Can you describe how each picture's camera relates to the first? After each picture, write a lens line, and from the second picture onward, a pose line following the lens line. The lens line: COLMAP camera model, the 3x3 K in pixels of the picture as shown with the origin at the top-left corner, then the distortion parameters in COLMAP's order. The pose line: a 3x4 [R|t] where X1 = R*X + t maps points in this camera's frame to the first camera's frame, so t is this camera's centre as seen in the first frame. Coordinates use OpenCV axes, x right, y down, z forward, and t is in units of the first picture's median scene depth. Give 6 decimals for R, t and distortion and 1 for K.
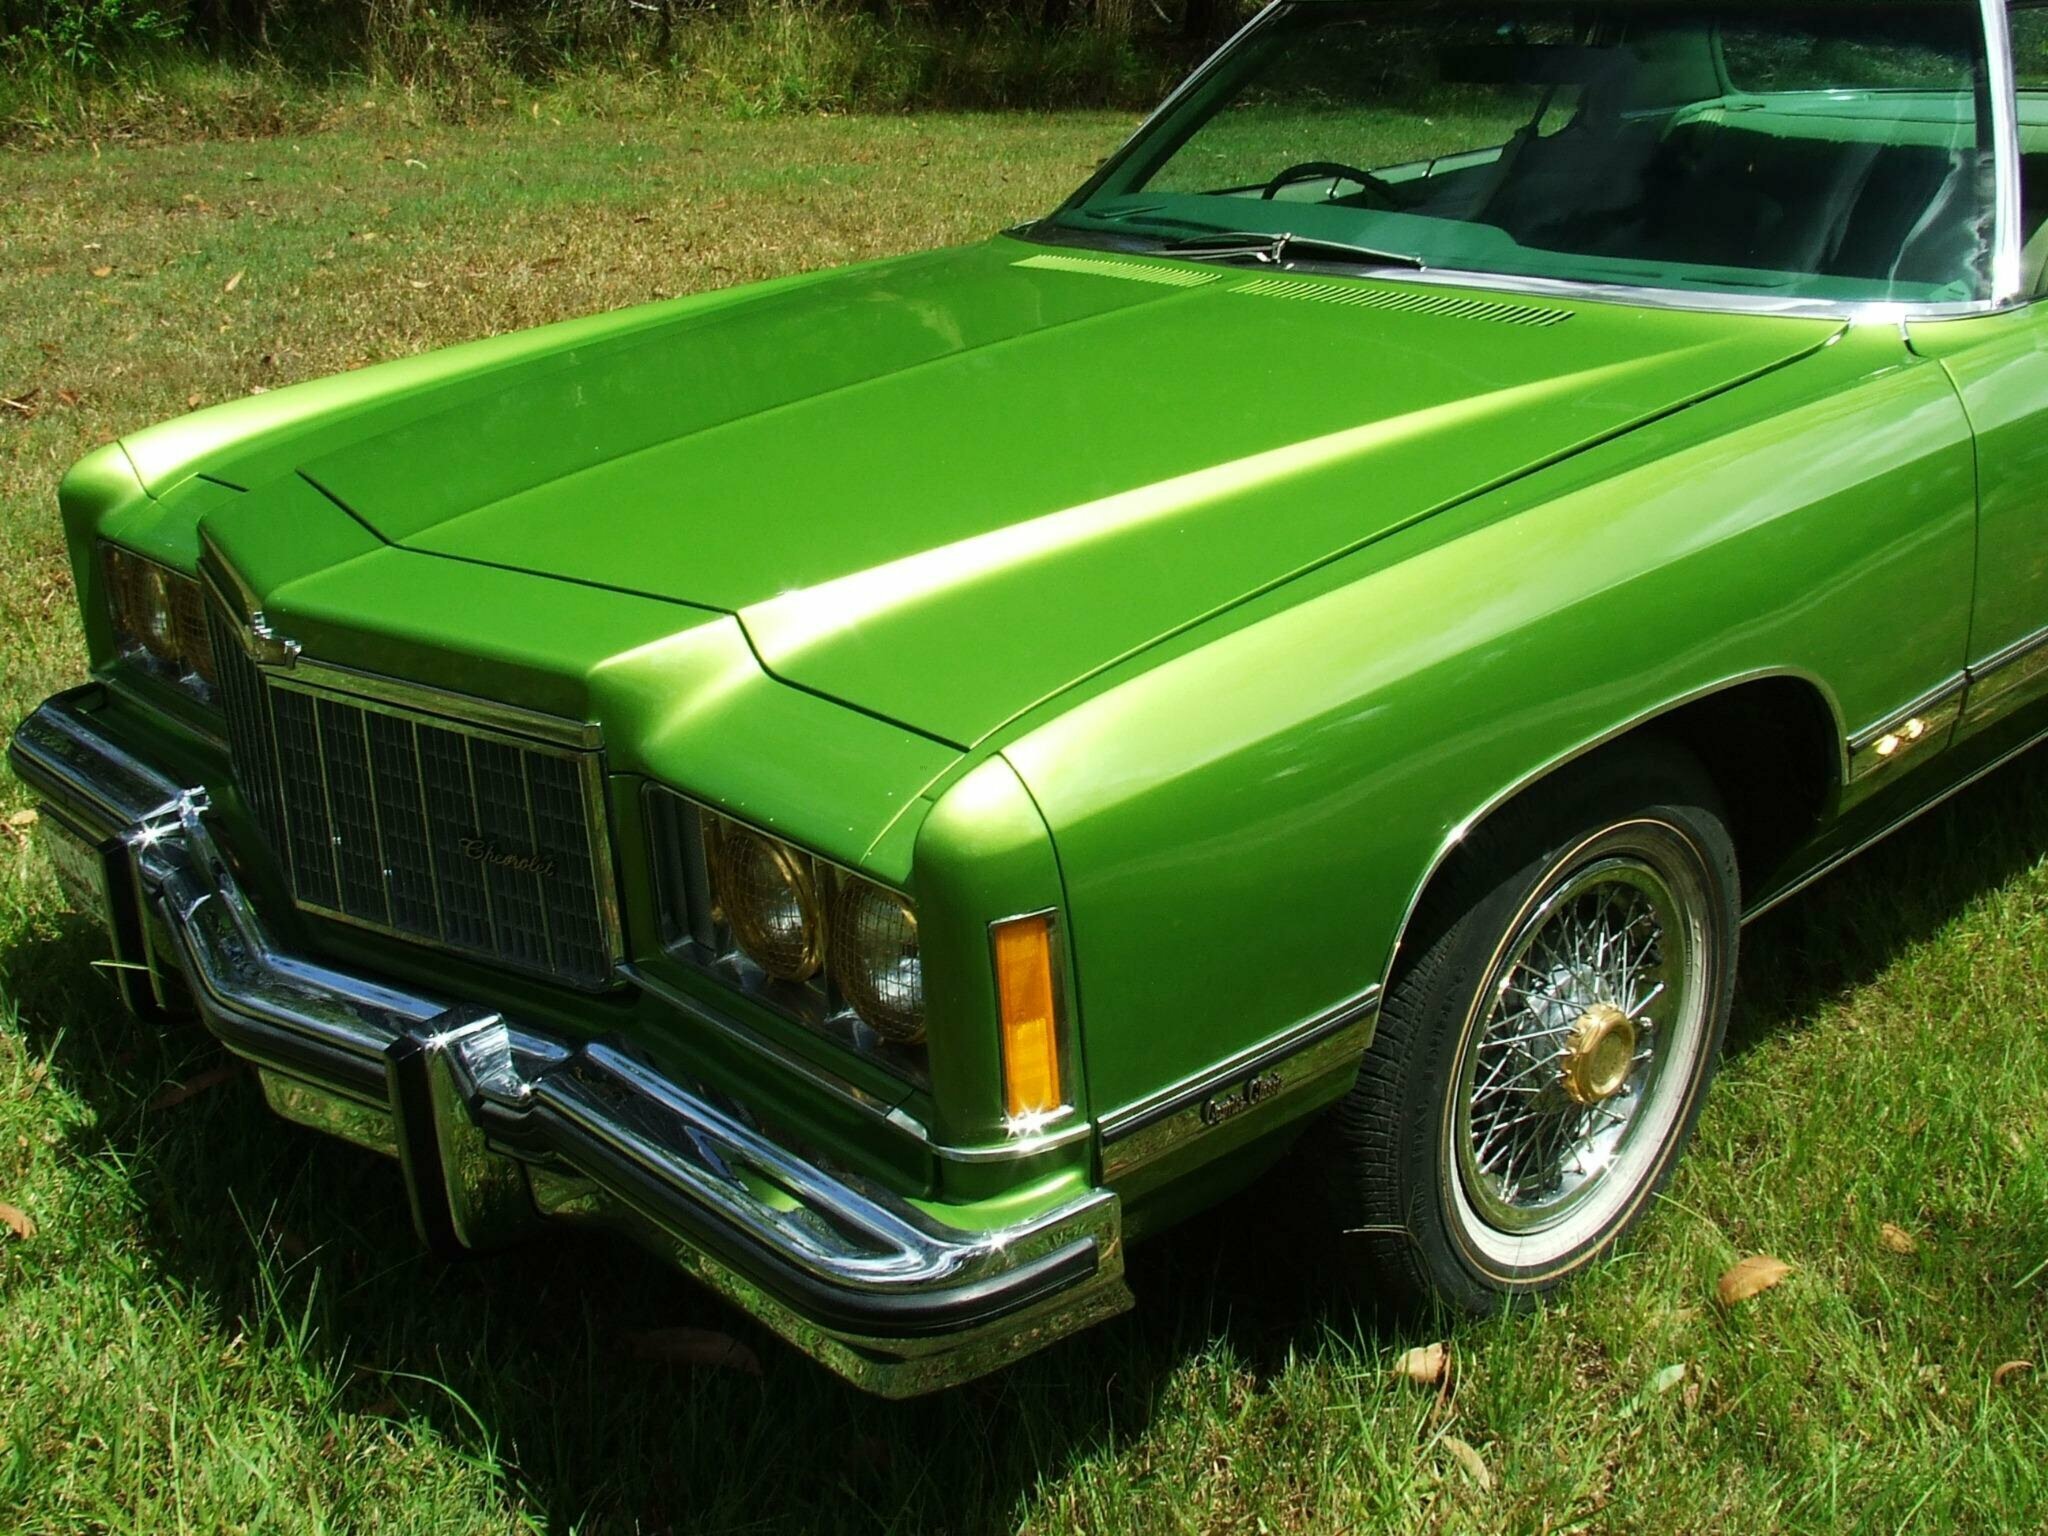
lens RADIAL K [[2235.0, 0, 1024.0], [0, 2235.0, 768.0], [0, 0, 1]] dist [-0.090775, 0.077175]
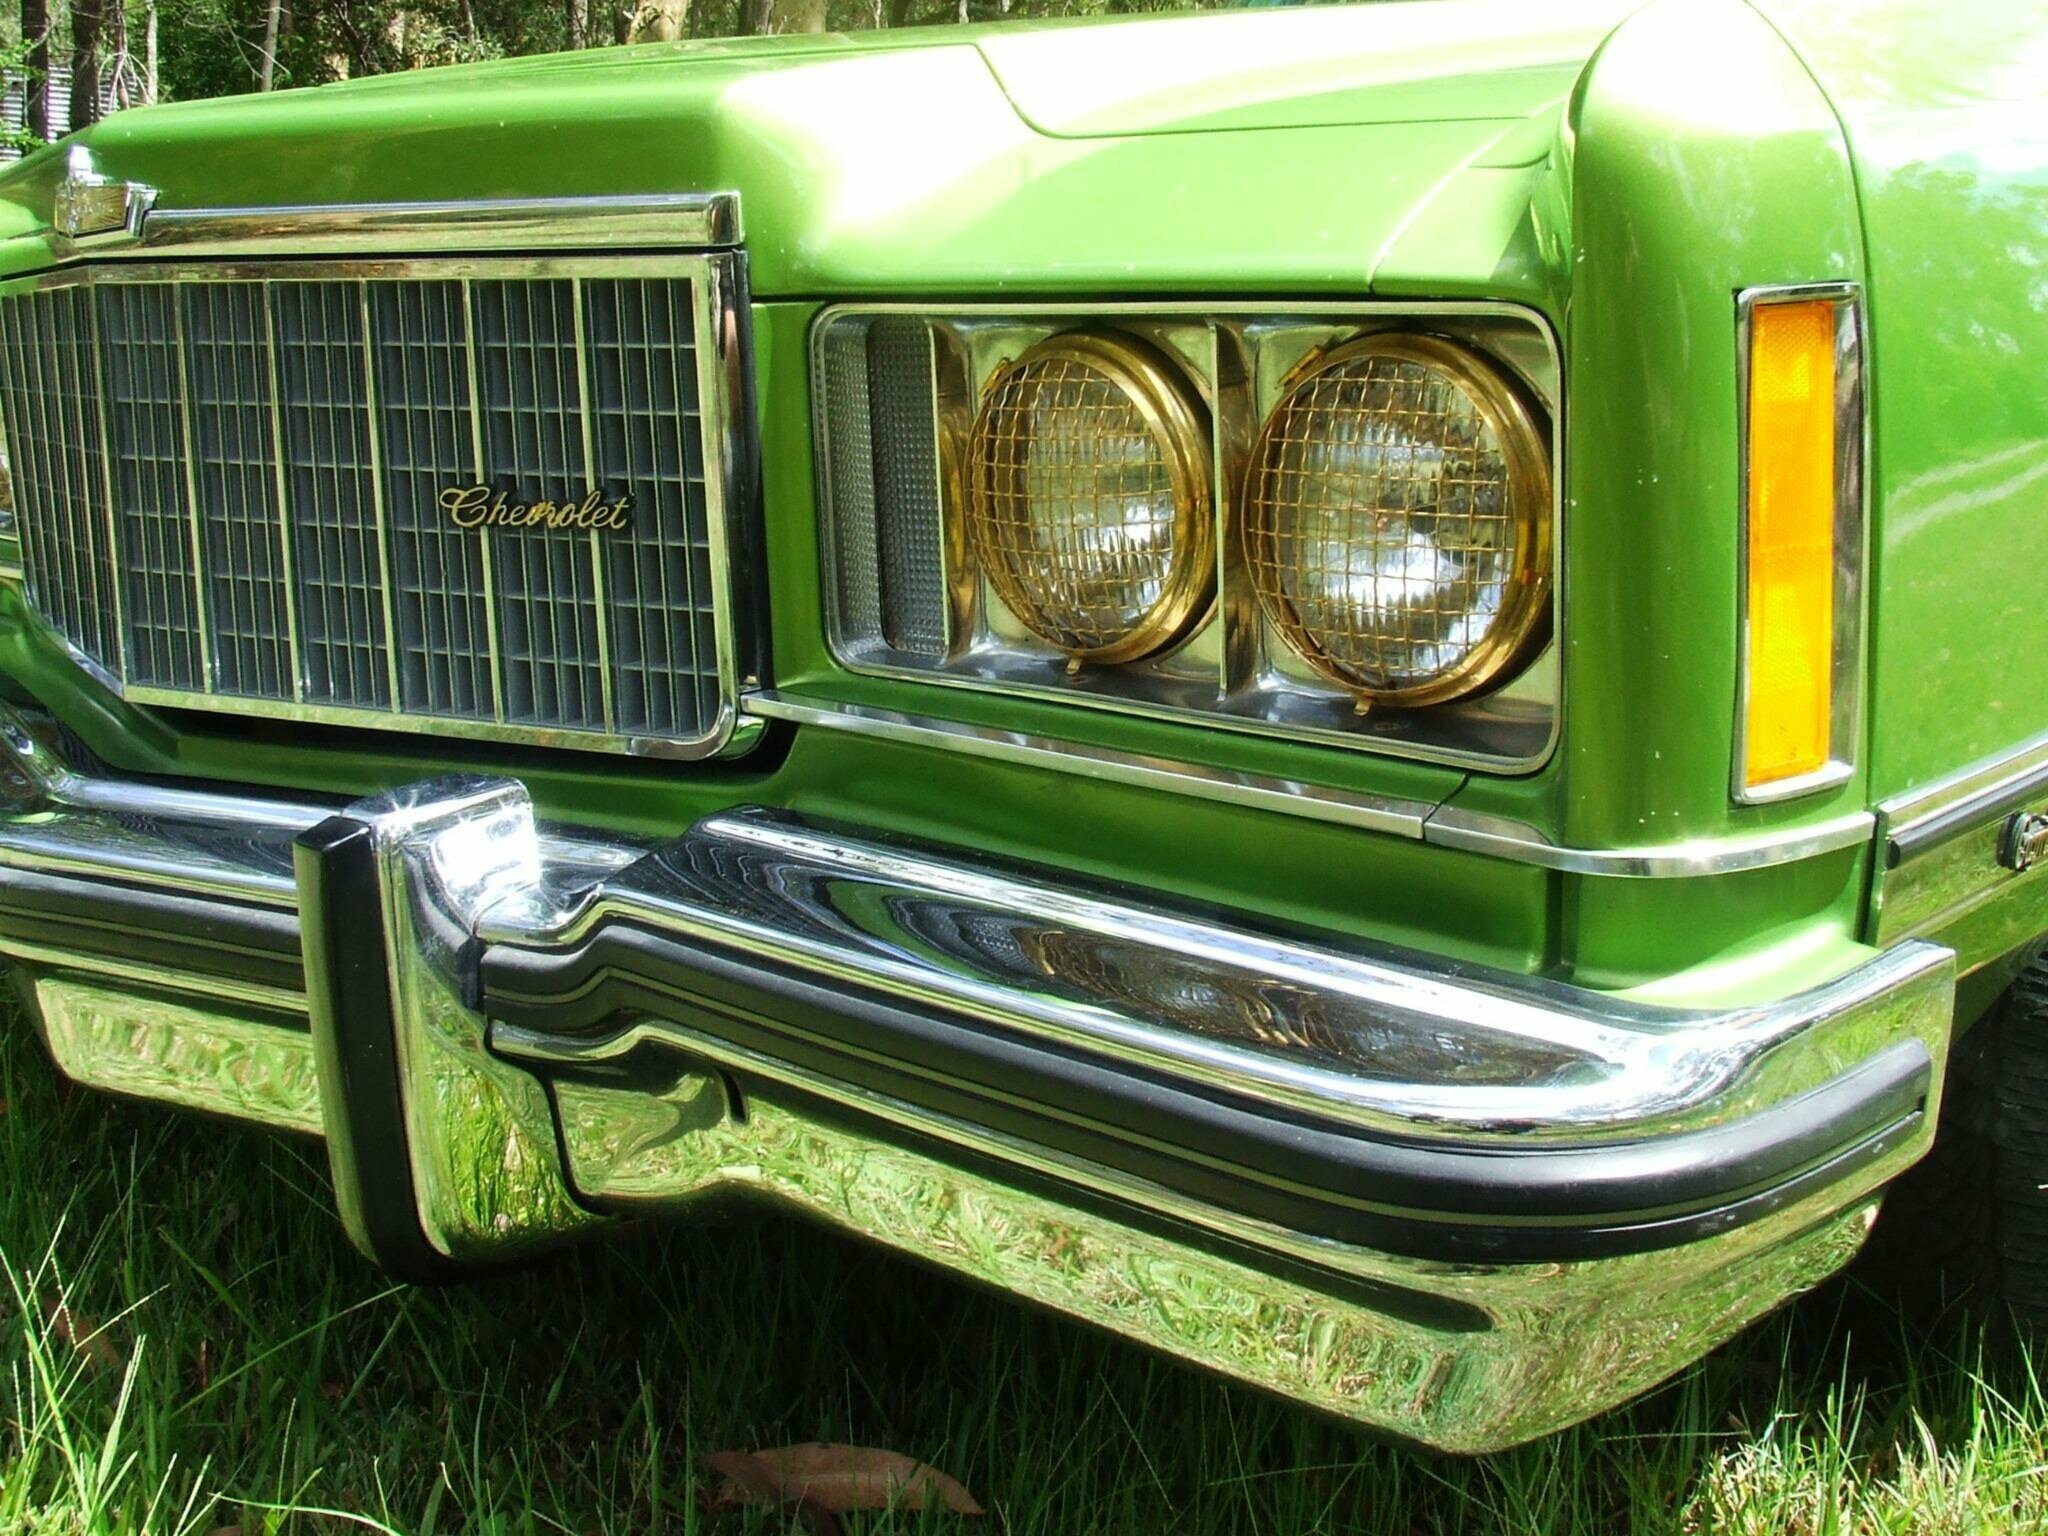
lens RADIAL K [[2270.7, 0, 1010.1], [0, 2270.7, 775.7], [0, 0, 1]] dist [-0.087859, 0.056823]
pose [[0.997670, -0.007059, 0.067861, -0.141103], [0.016579, 0.989904, -0.140764, 0.166186], [-0.066183, 0.141561, 0.987715, 0.420776]]
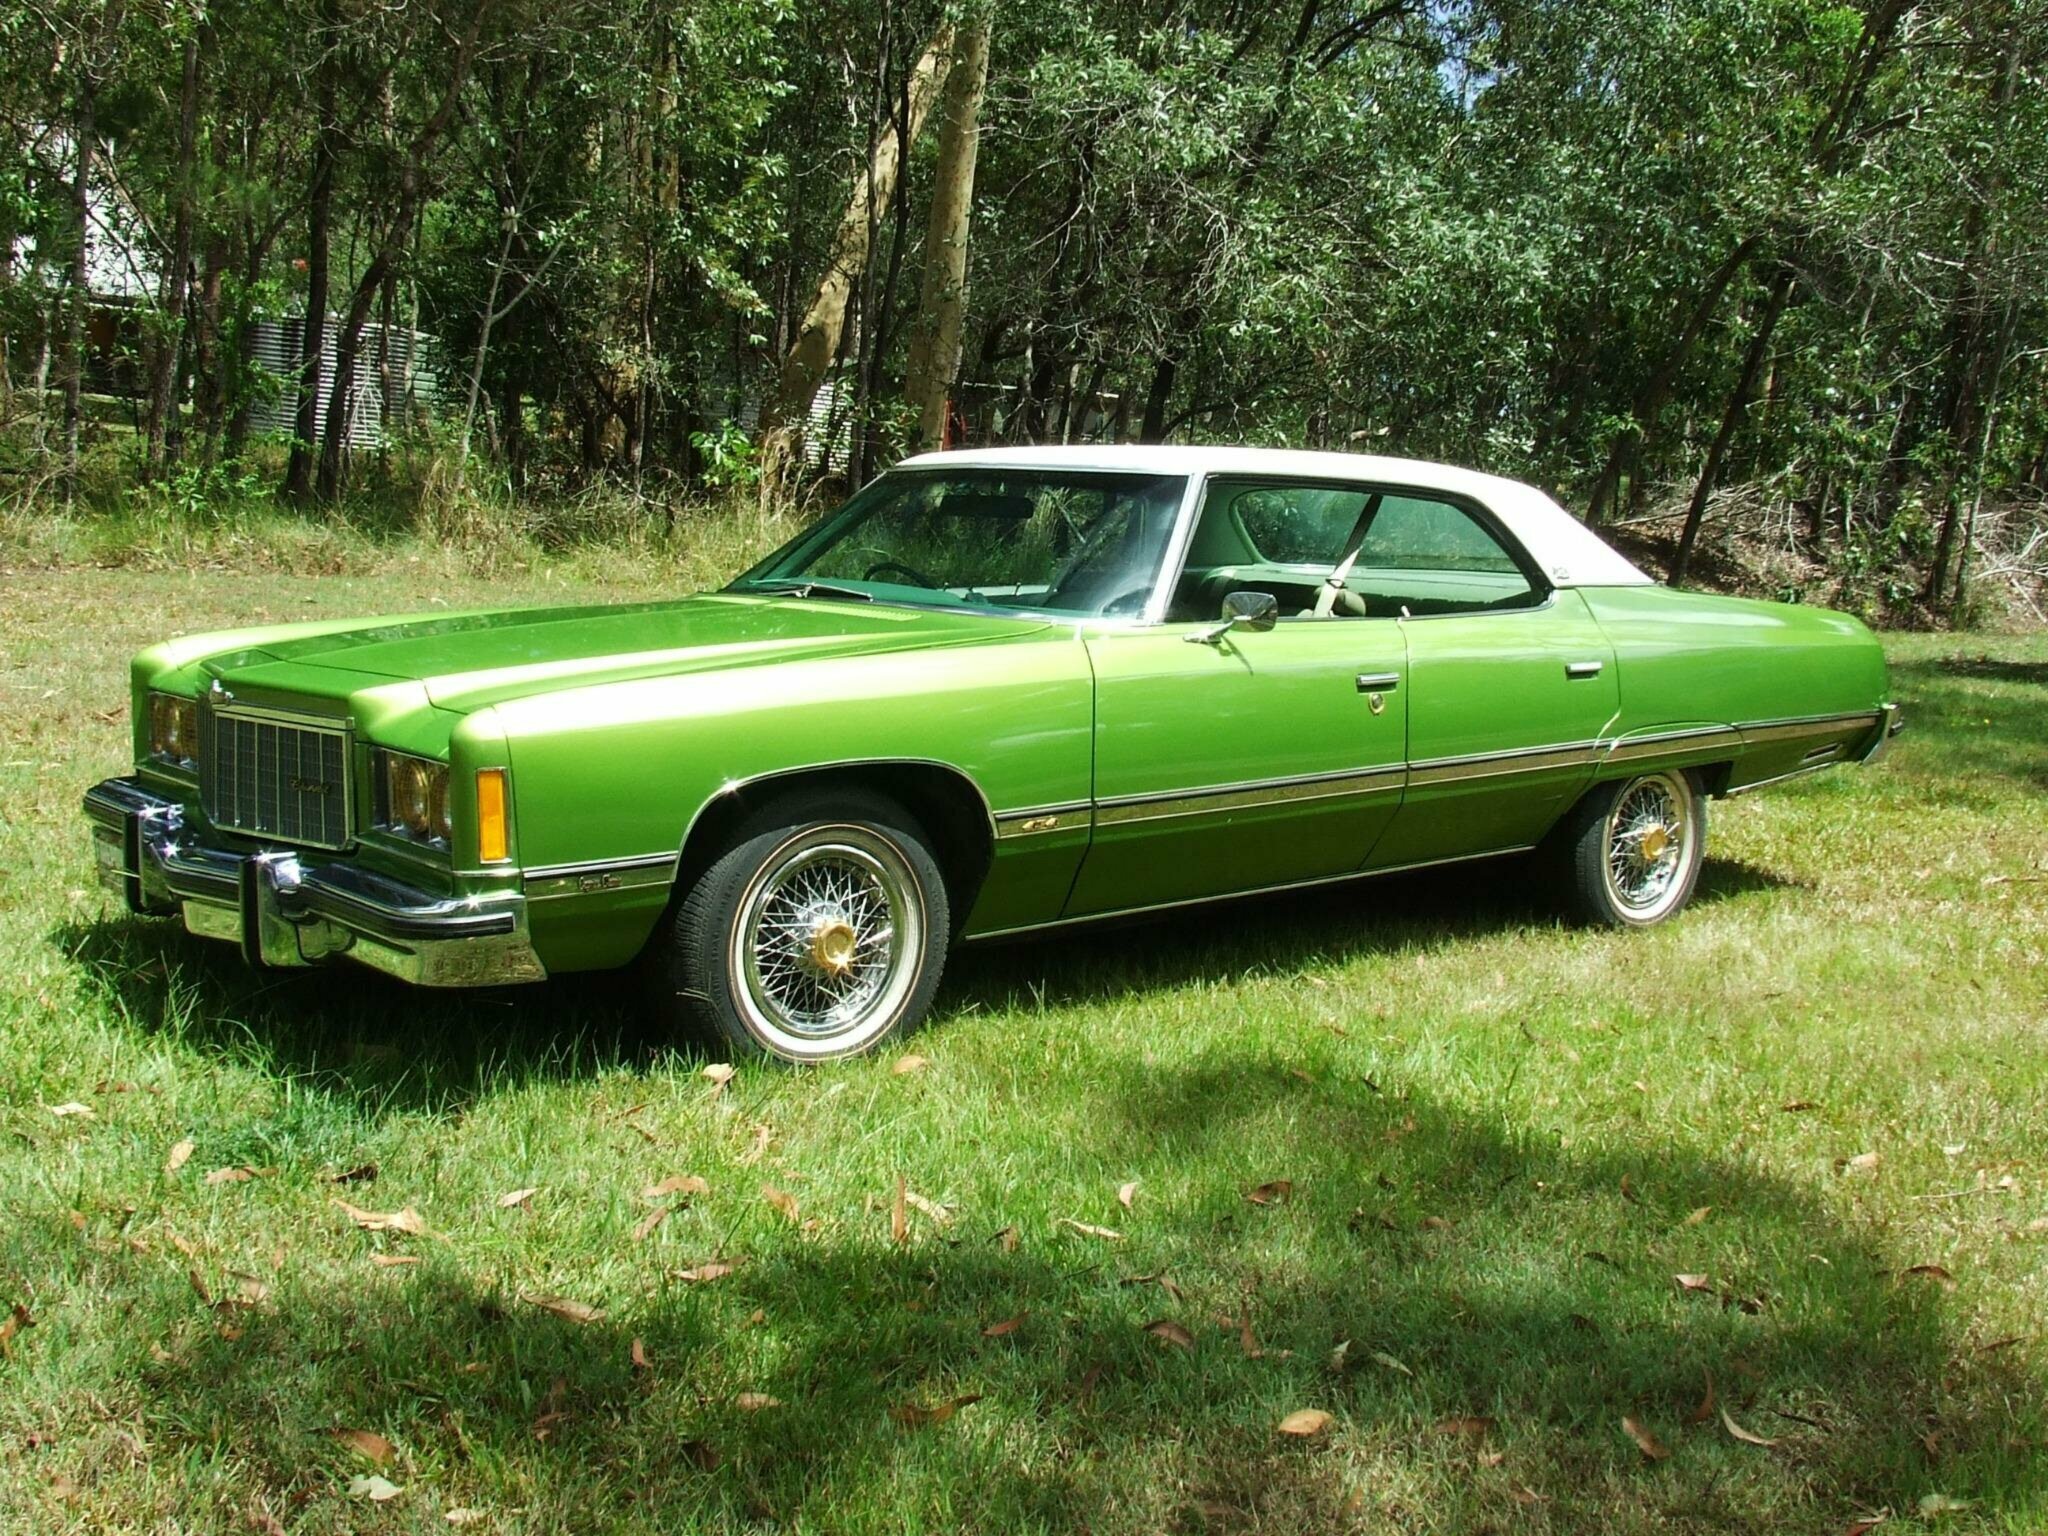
lens RADIAL K [[2235.0, 0, 1024.0], [0, 2235.0, 768.0], [0, 0, 1]] dist [-0.090775, 0.077175]
pose [[0.997638, 0.062485, -0.028537, 0.483771], [-0.067410, 0.970428, -0.231786, 0.437168], [0.013210, 0.233162, 0.972348, -1.017716]]
